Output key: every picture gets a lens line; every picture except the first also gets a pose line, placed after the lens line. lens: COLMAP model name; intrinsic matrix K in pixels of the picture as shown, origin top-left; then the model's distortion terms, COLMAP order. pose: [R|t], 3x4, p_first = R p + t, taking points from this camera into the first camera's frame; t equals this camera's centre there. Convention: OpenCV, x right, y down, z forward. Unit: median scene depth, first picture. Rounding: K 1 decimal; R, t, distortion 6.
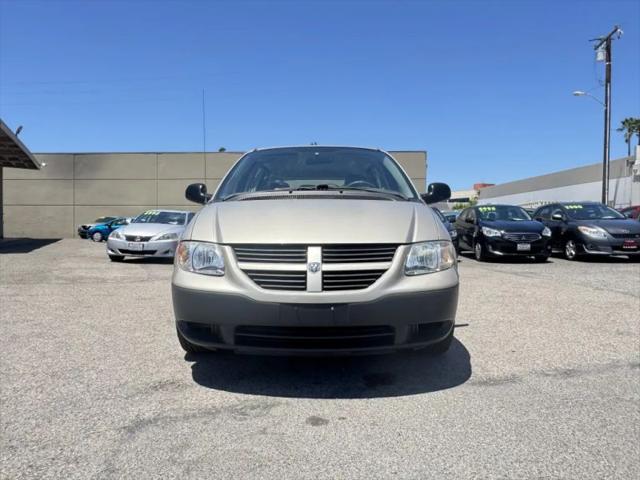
lens RADIAL K [[440.1, 0, 320.0], [0, 440.1, 240.0], [0, 0, 1]] dist [-0.009075, 0.002401]
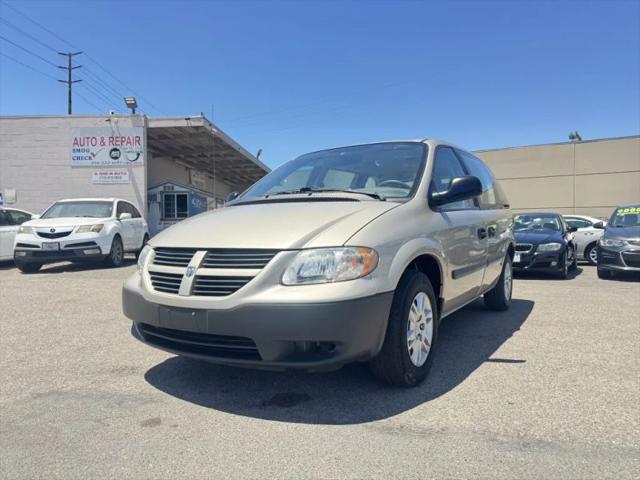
lens RADIAL K [[456.5, 0, 318.2], [0, 456.5, 233.3], [0, 0, 1]] dist [0.031919, -0.037321]
pose [[0.851493, -0.004709, -0.524345, 0.761169], [-0.011107, 0.999573, -0.027014, -0.000002], [0.524248, 0.028827, 0.851077, 0.249498]]
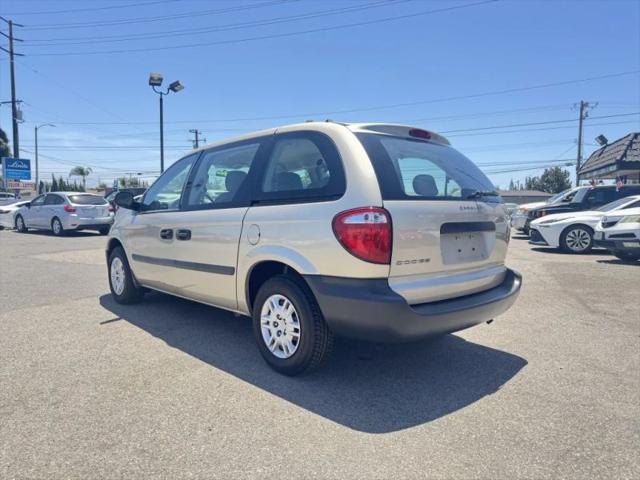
lens RADIAL K [[456.5, 0, 318.2], [0, 456.5, 233.3], [0, 0, 1]] dist [0.031919, -0.037321]
pose [[-0.724559, 0.027990, -0.688644, 1.201724], [-0.035165, 0.996372, 0.077497, -0.211020], [0.688315, 0.080367, -0.720946, 3.633554]]
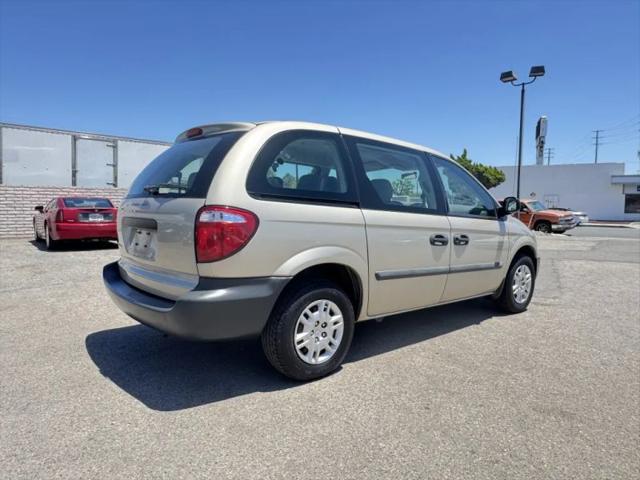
lens RADIAL K [[440.1, 0, 320.0], [0, 440.1, 240.0], [0, 0, 1]] dist [-0.009075, 0.002401]
pose [[-0.637734, -0.066969, 0.767340, -1.360604], [0.009445, 0.995458, 0.094728, -0.209643], [-0.770199, 0.067659, -0.634205, 3.398164]]
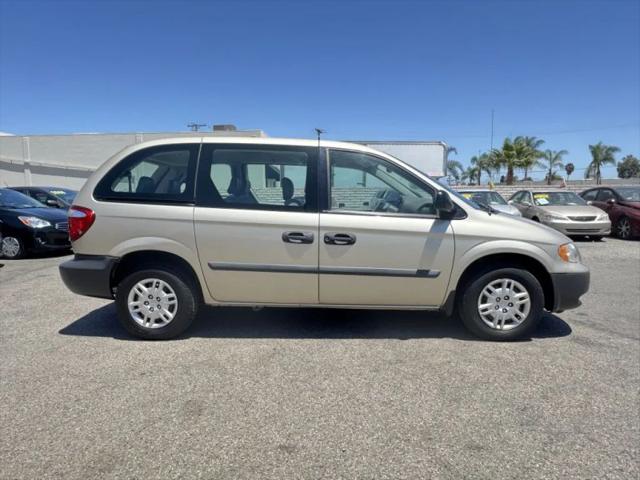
lens RADIAL K [[440.1, 0, 320.0], [0, 440.1, 240.0], [0, 0, 1]] dist [-0.009075, 0.002401]
pose [[0.050288, -0.091221, 0.994560, -1.951936], [0.031784, 0.995462, 0.089696, -0.184306], [-0.998229, 0.027101, 0.052959, 1.924999]]
